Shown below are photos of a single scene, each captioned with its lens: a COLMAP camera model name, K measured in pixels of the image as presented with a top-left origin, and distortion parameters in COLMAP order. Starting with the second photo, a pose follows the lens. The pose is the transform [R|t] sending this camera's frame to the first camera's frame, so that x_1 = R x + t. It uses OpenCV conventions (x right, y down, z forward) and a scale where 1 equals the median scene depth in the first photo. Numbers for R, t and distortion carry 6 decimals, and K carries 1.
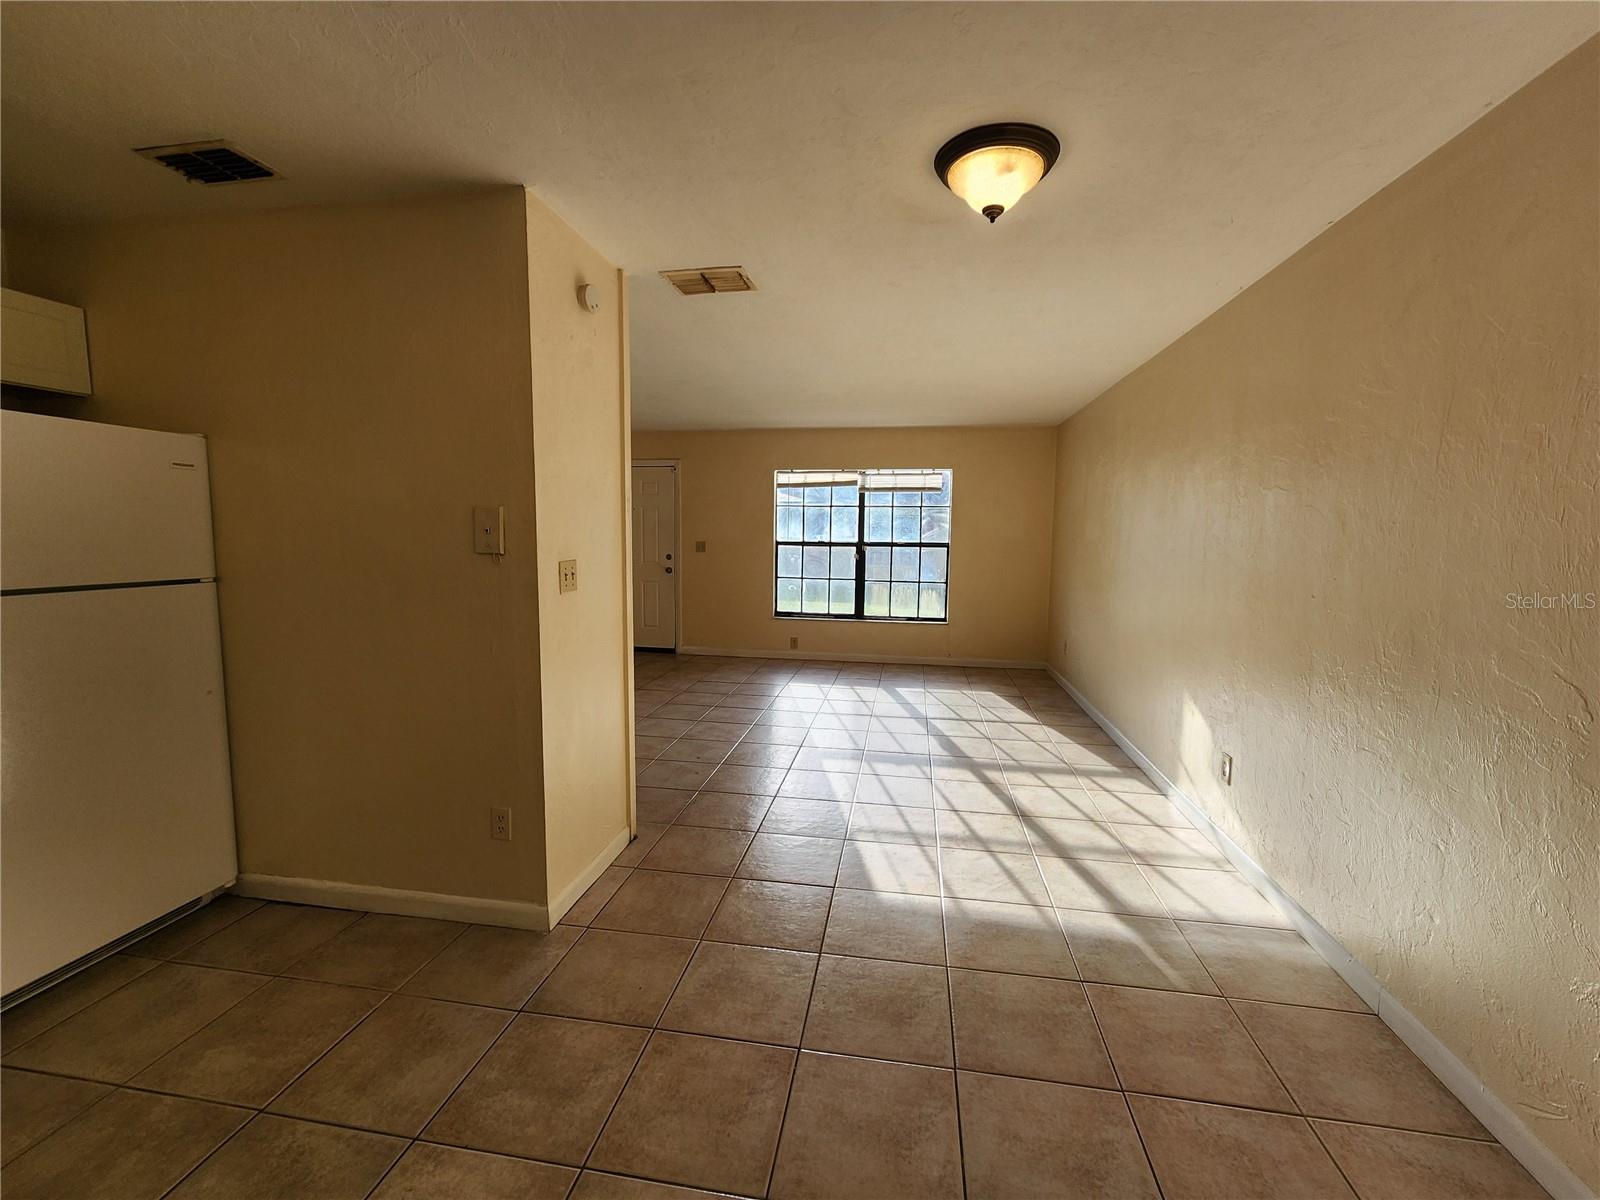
lens RADIAL K [[659.5, 0, 804.5], [0, 659.5, 596.8], [0, 0, 1]] dist [0.001743, -0.000139]
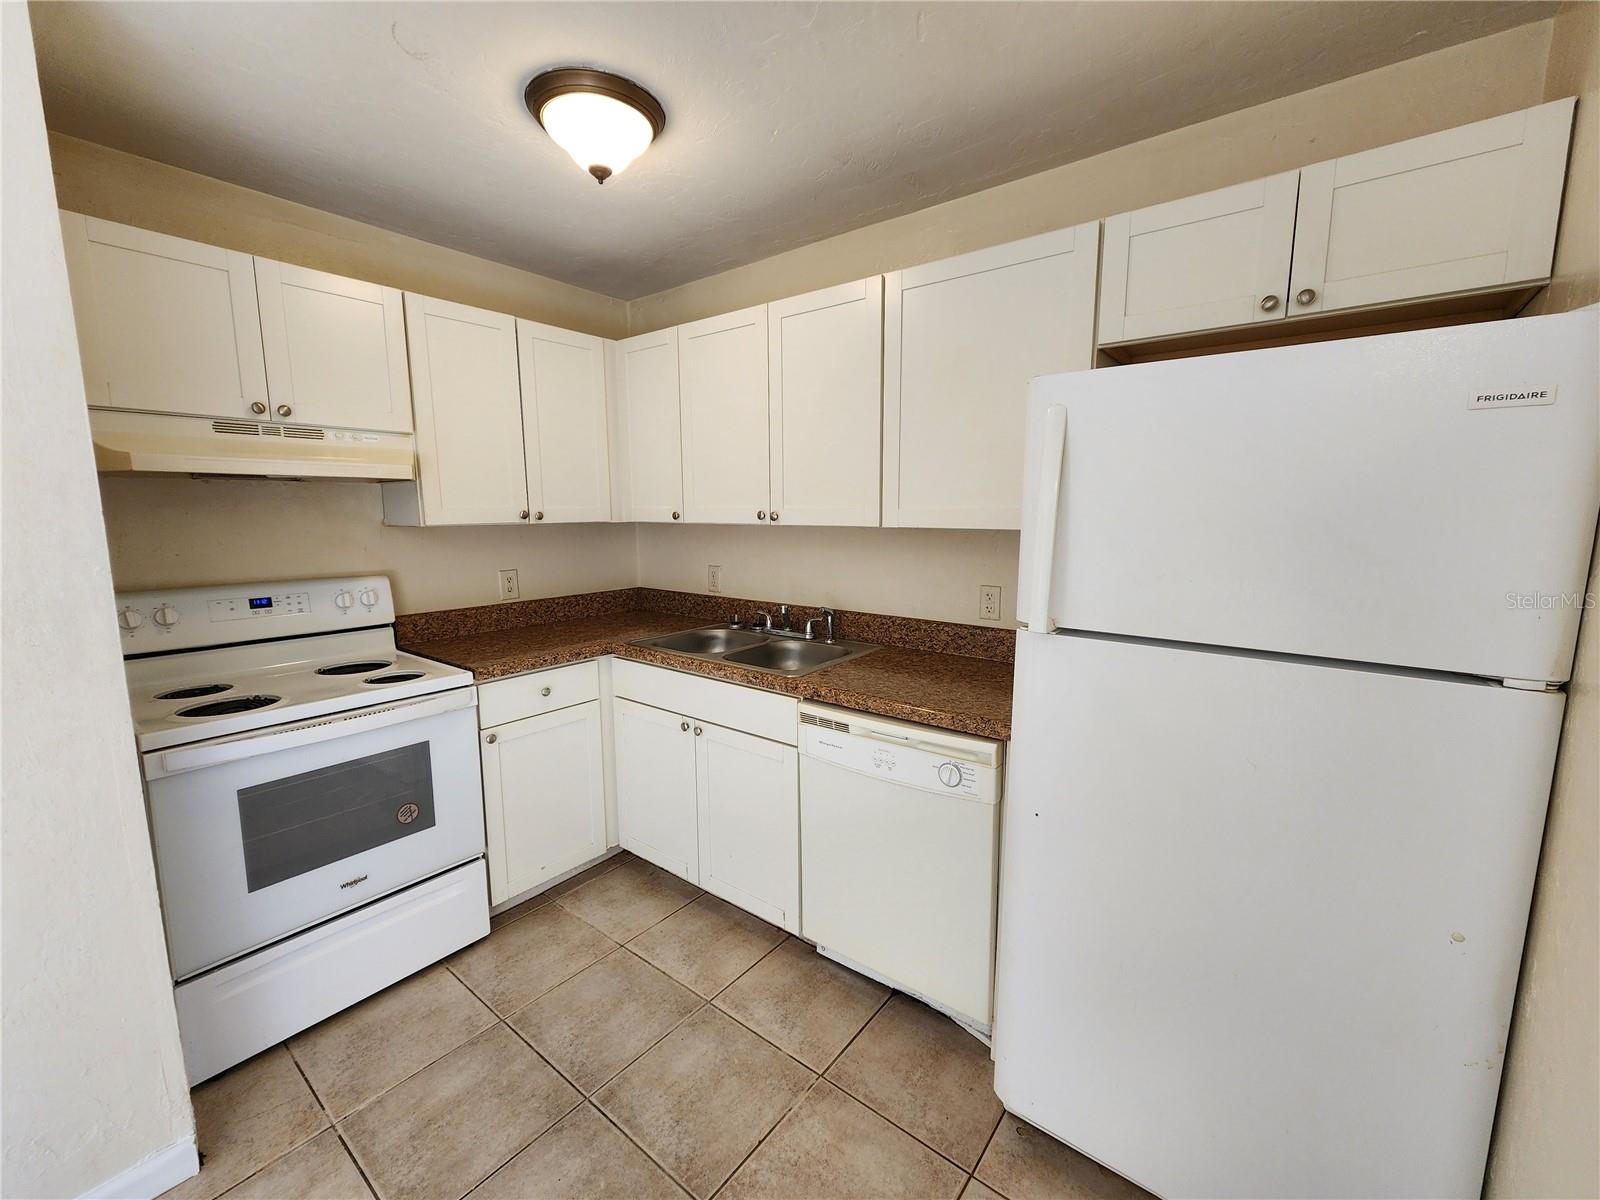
lens RADIAL K [[659.5, 0, 799.8], [0, 659.5, 598.9], [0, 0, 1]] dist [0.001743, -0.000139]
pose [[-0.487289, 0.109808, -0.866309, -0.345406], [-0.091070, 0.980262, 0.175478, -0.103976], [0.868479, 0.164404, -0.467670, 0.784961]]
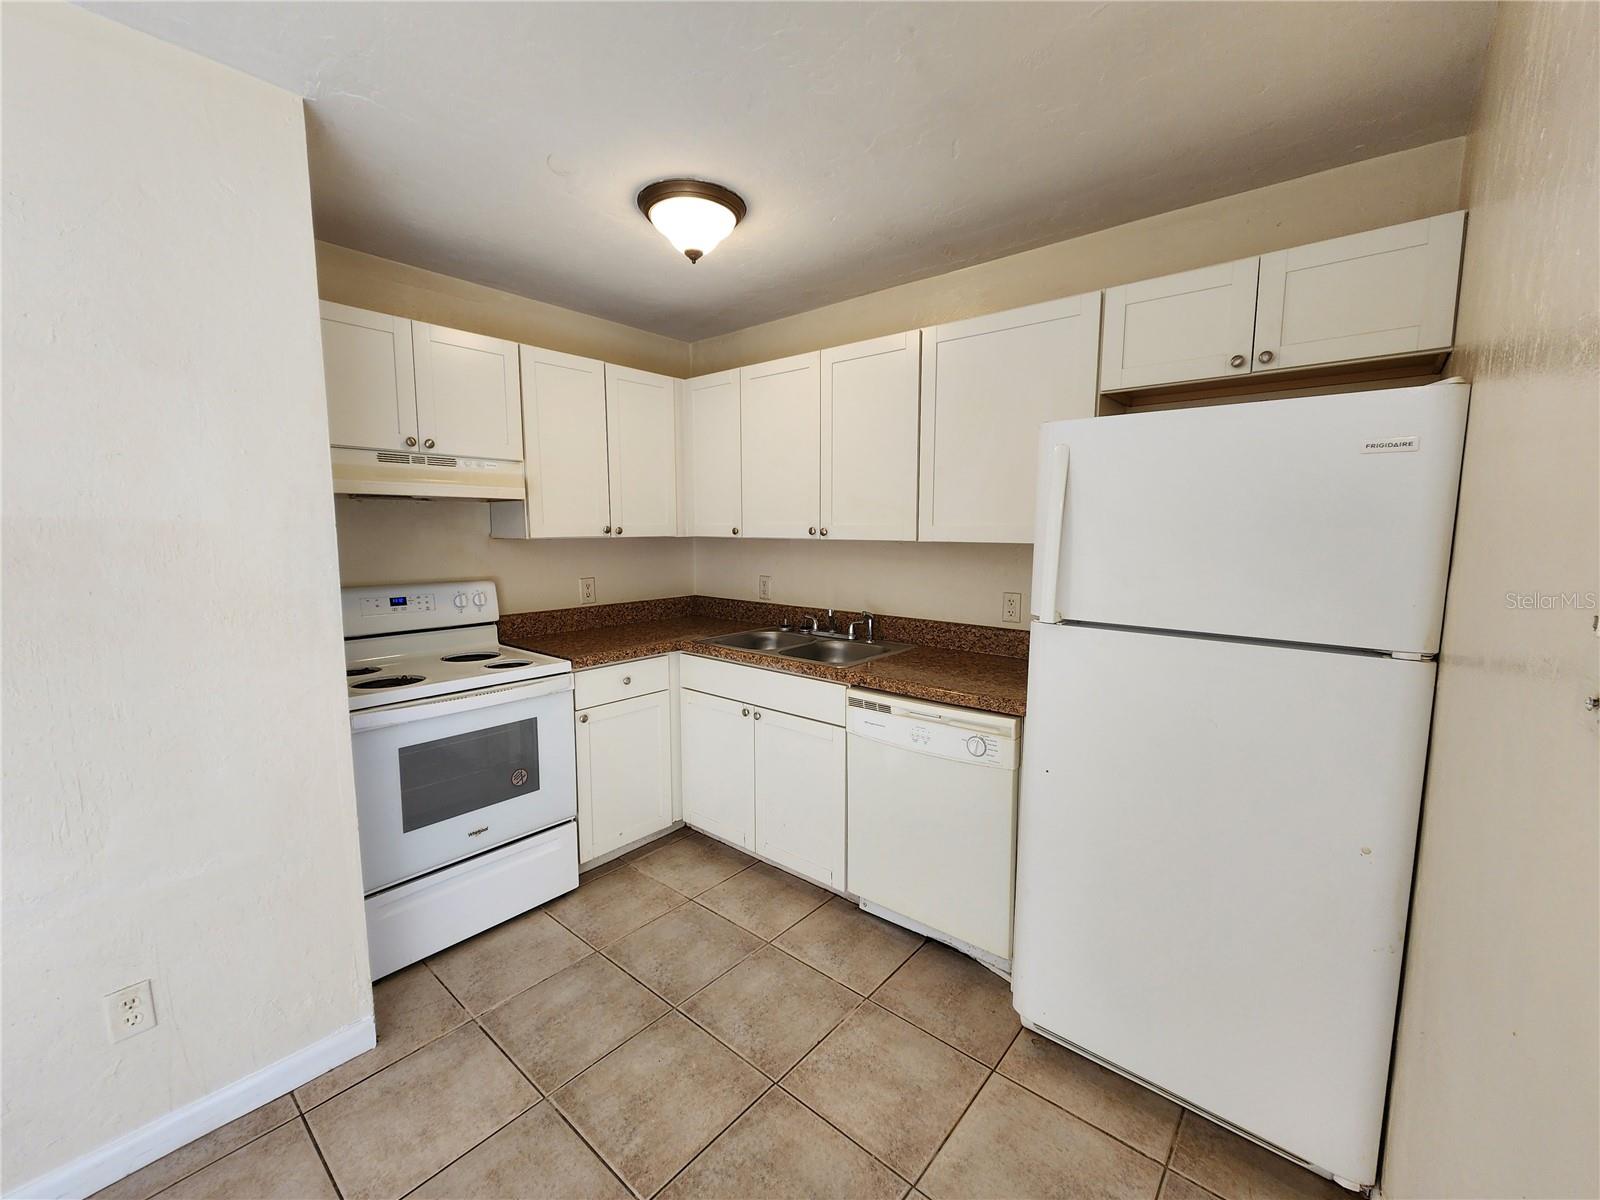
lens RADIAL K [[659.5, 0, 800.0], [0, 659.5, 599.0], [0, 0, 1]] dist [0.001743, -0.000139]
pose [[-0.519440, 0.082479, -0.850517, -0.190157], [-0.093807, 0.983811, 0.152696, -0.104627], [0.849342, 0.159101, -0.503294, 0.829518]]
